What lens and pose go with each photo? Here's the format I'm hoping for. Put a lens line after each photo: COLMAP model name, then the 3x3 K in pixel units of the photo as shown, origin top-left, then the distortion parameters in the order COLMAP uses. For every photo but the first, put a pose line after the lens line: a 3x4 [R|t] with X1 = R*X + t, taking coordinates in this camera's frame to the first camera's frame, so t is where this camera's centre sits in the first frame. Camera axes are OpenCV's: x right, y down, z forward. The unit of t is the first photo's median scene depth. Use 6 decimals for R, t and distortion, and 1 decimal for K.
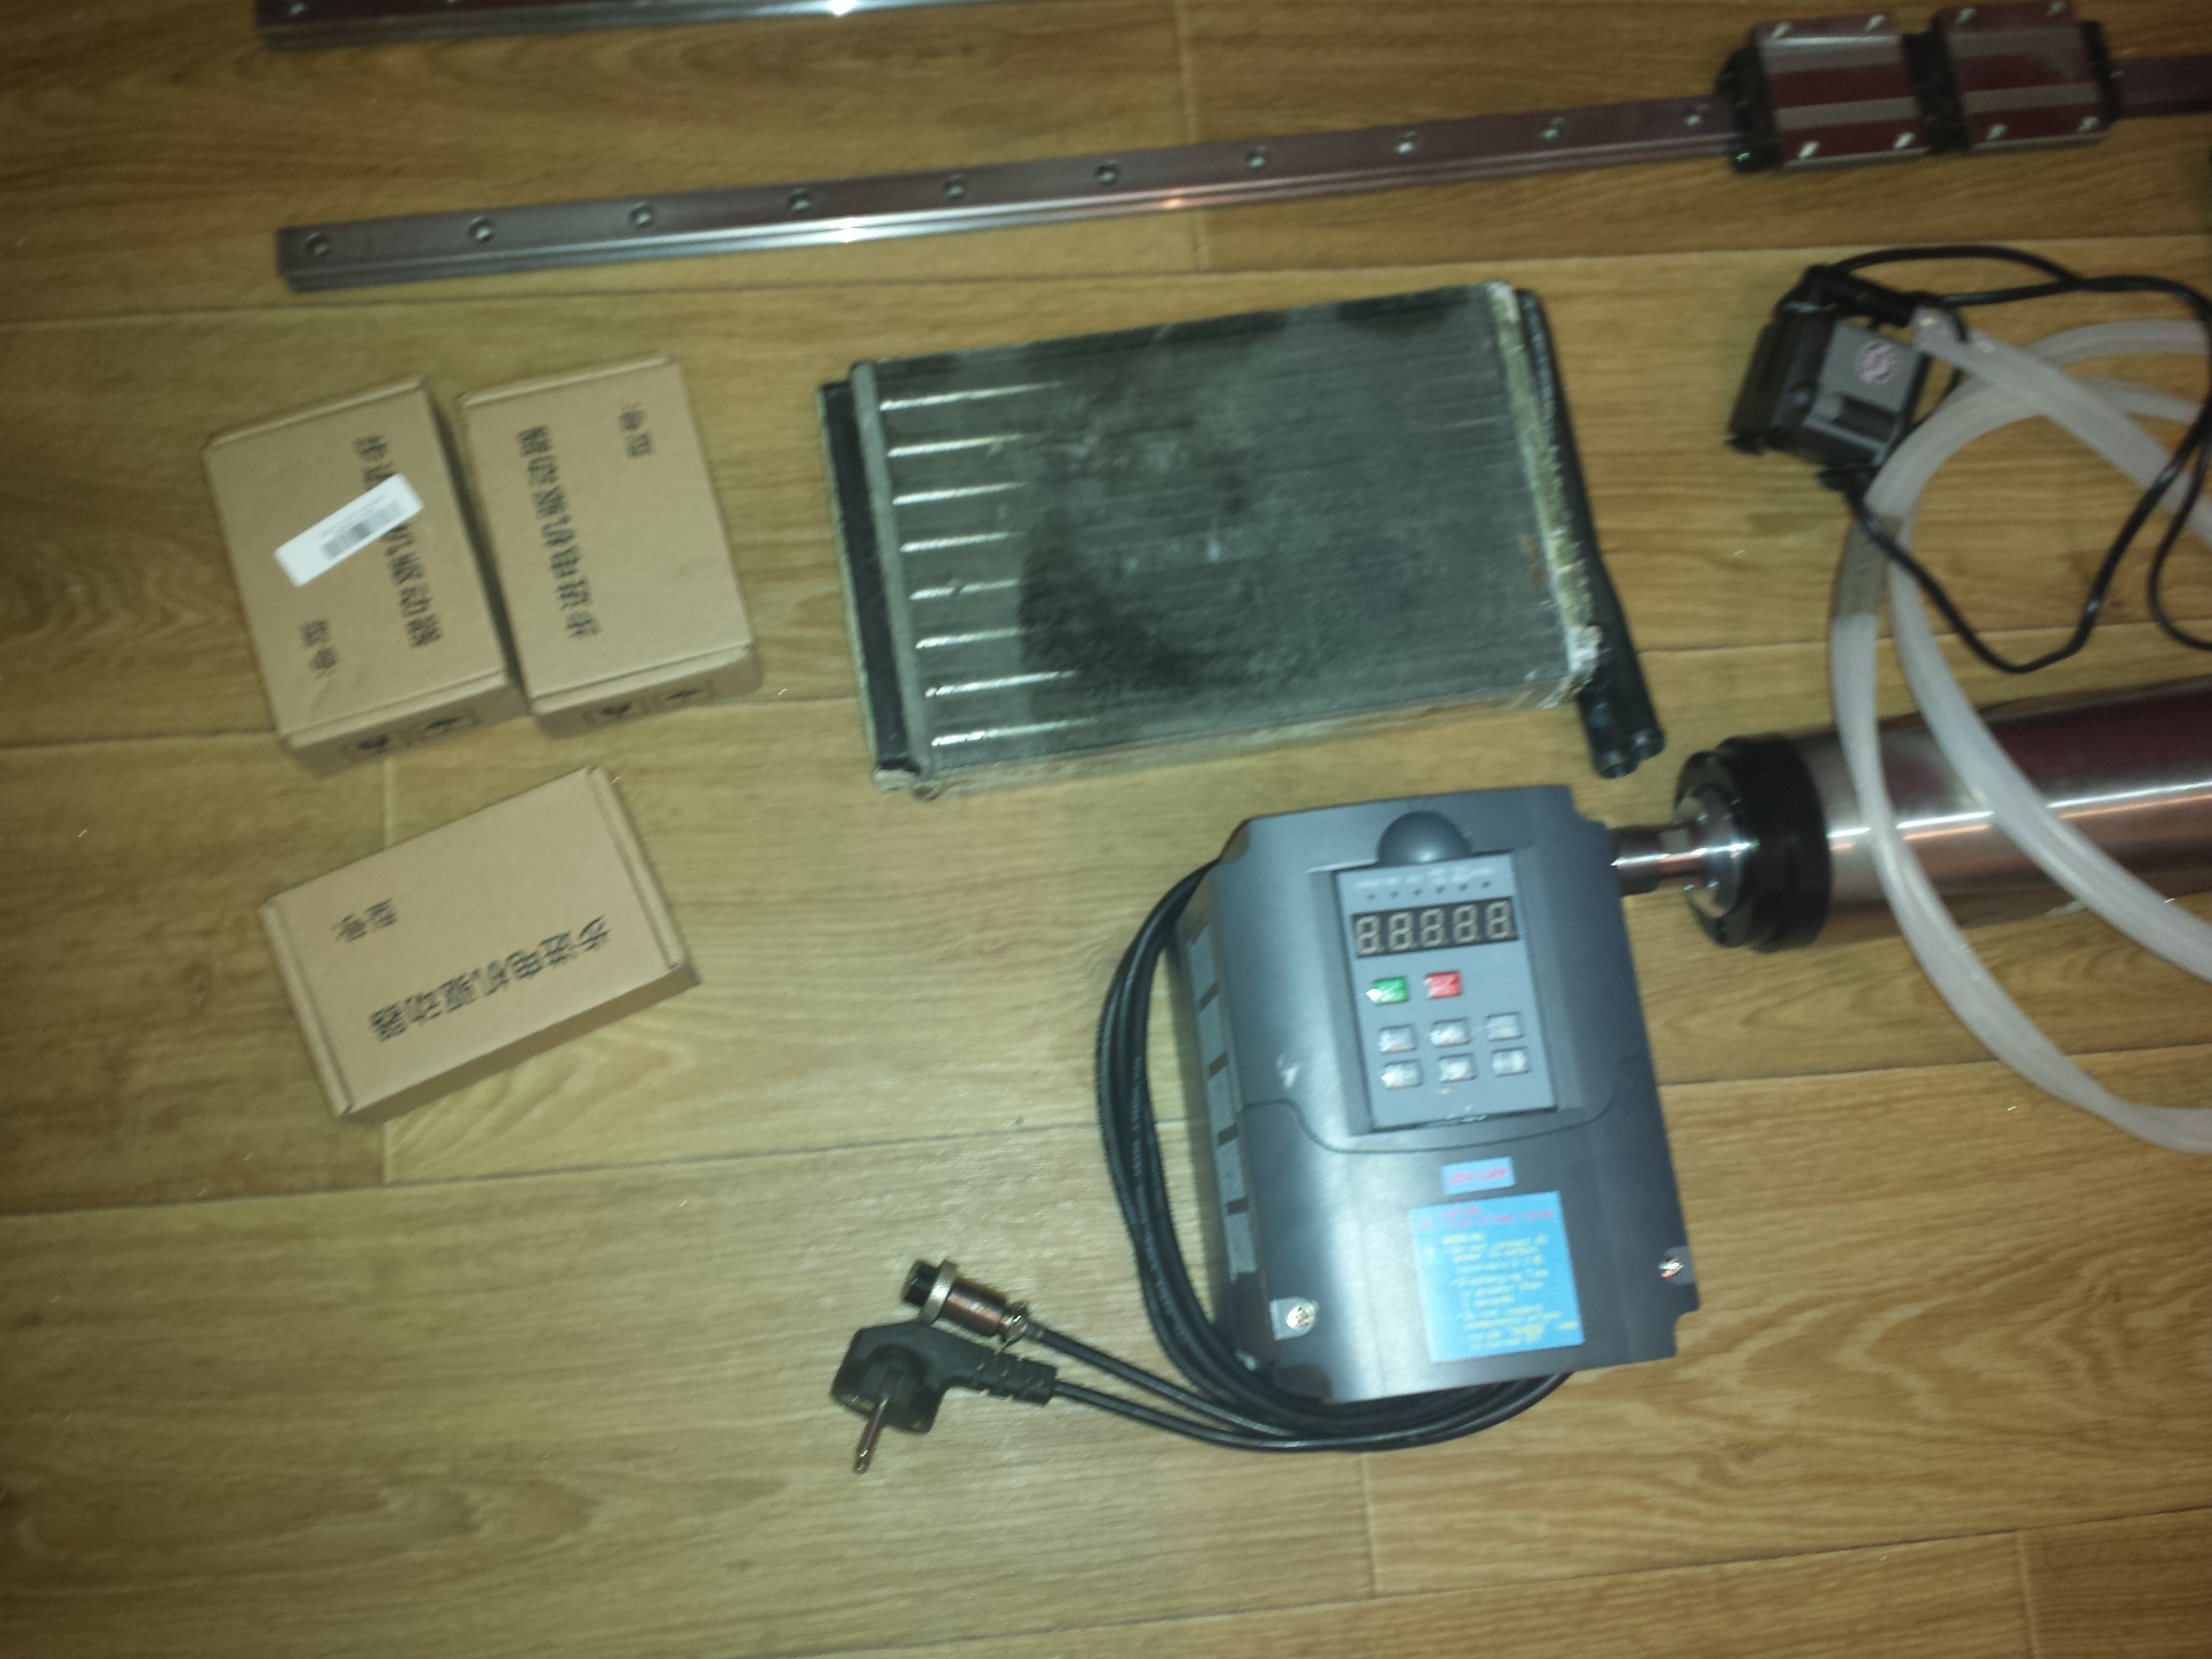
lens RADIAL K [[2009.8, 0, 1141.0], [0, 2009.8, 787.0], [0, 0, 1]] dist [0.122519, -0.274422]
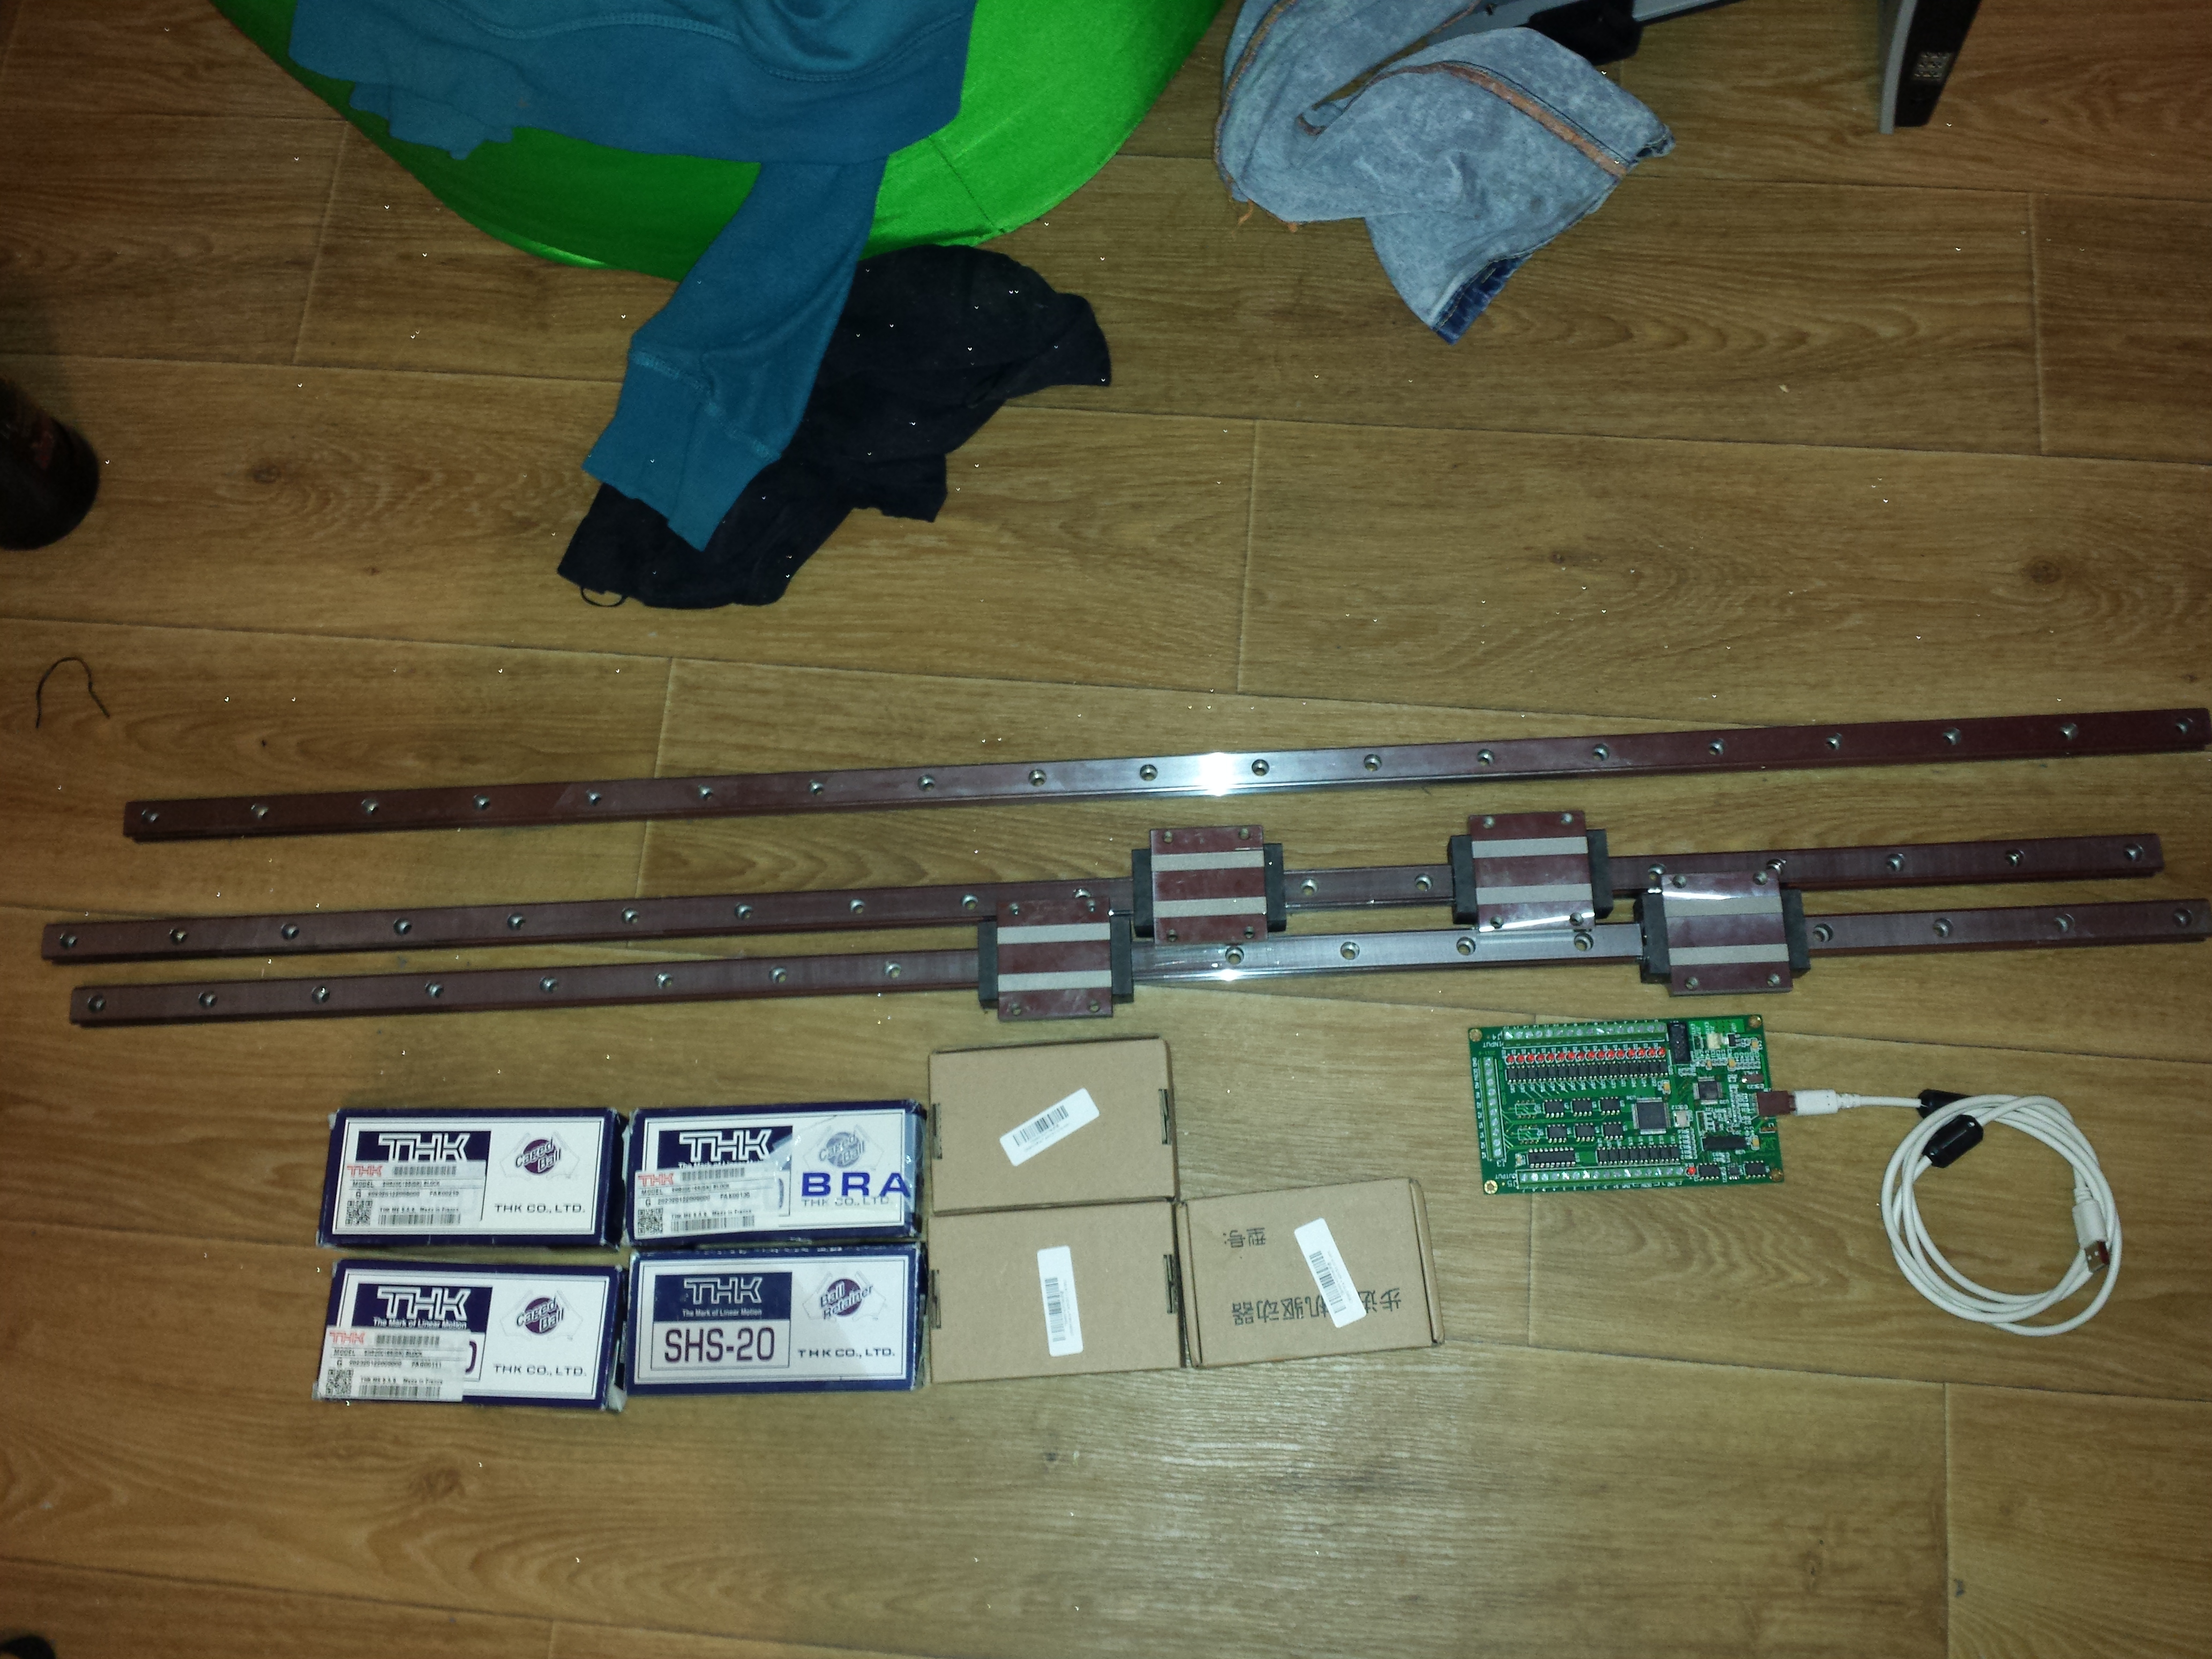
lens RADIAL K [[2009.8, 0, 1113.9], [0, 2009.8, 804.2], [0, 0, 1]] dist [0.122519, -0.274422]
pose [[0.978311, 0.122673, -0.166908, 0.609561], [-0.132901, 0.989790, -0.051514, -0.351906], [0.158885, 0.072579, 0.984626, -0.302833]]
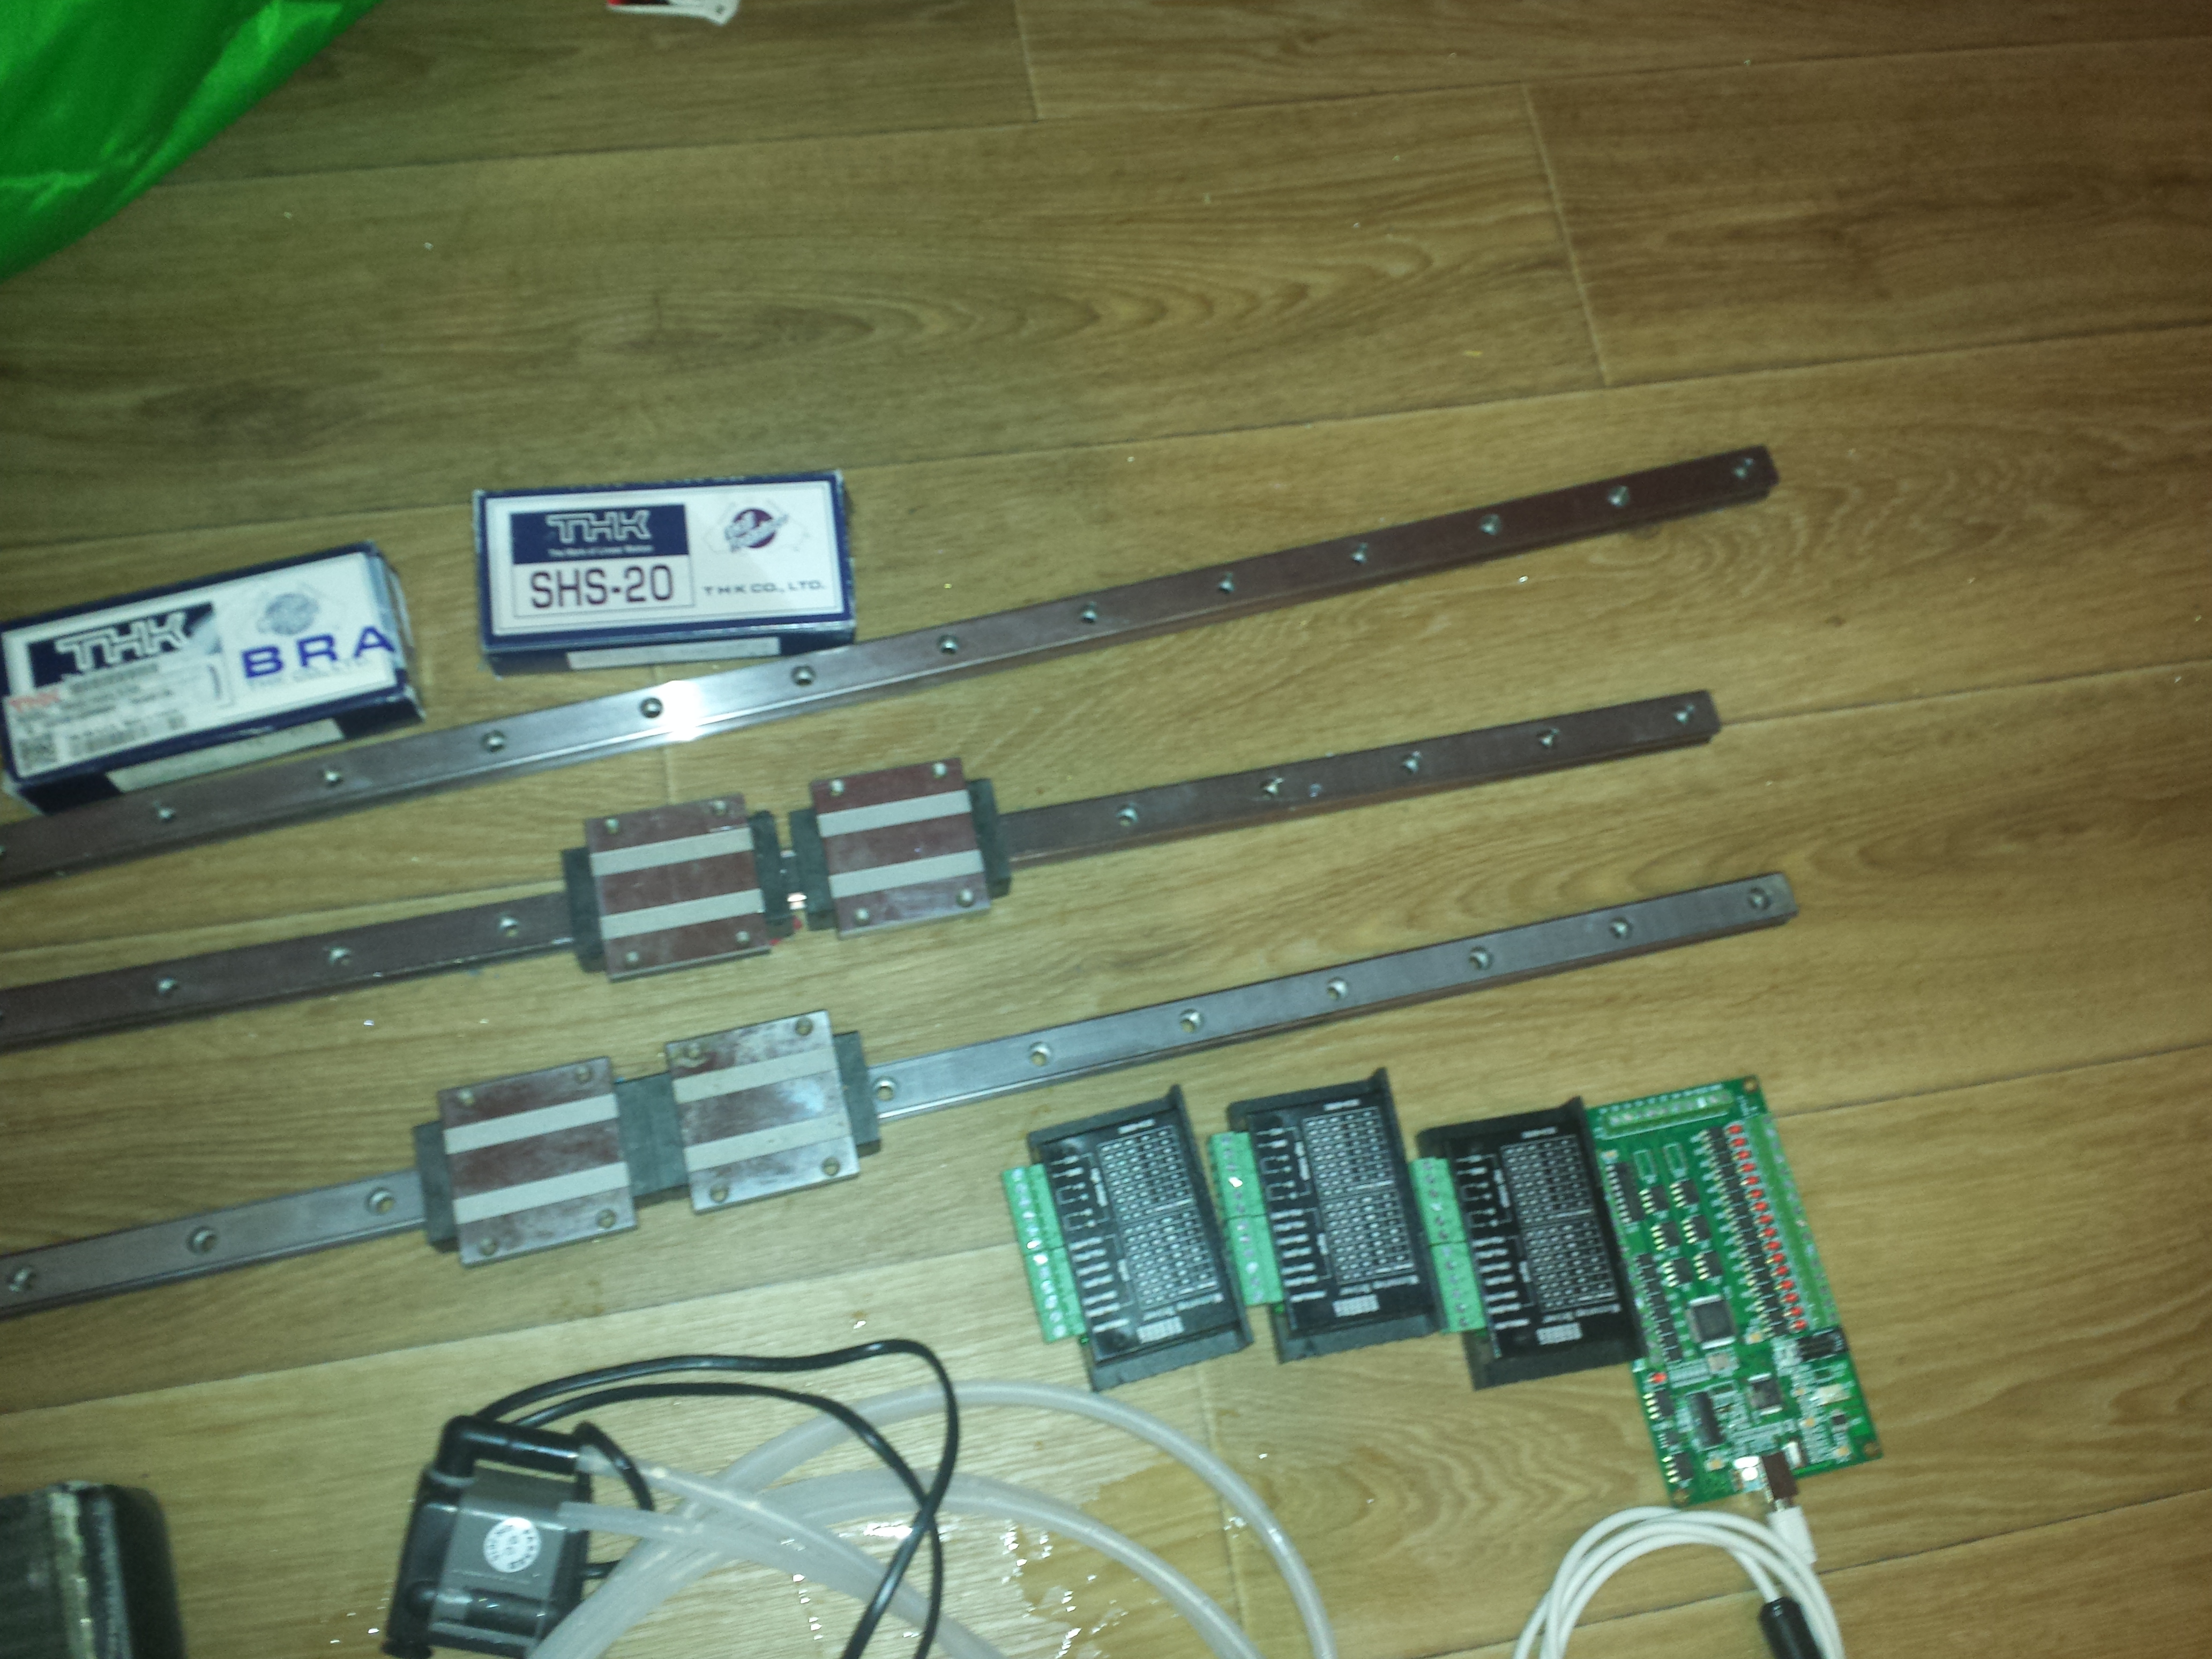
lens RADIAL K [[2009.8, 0, 1114.2], [0, 2009.8, 820.1], [0, 0, 1]] dist [0.122519, -0.274422]
pose [[0.994840, -0.077777, 0.065144, 0.601266], [0.084571, 0.990434, -0.109029, -0.409485], [-0.056041, 0.113975, 0.991902, 0.105205]]
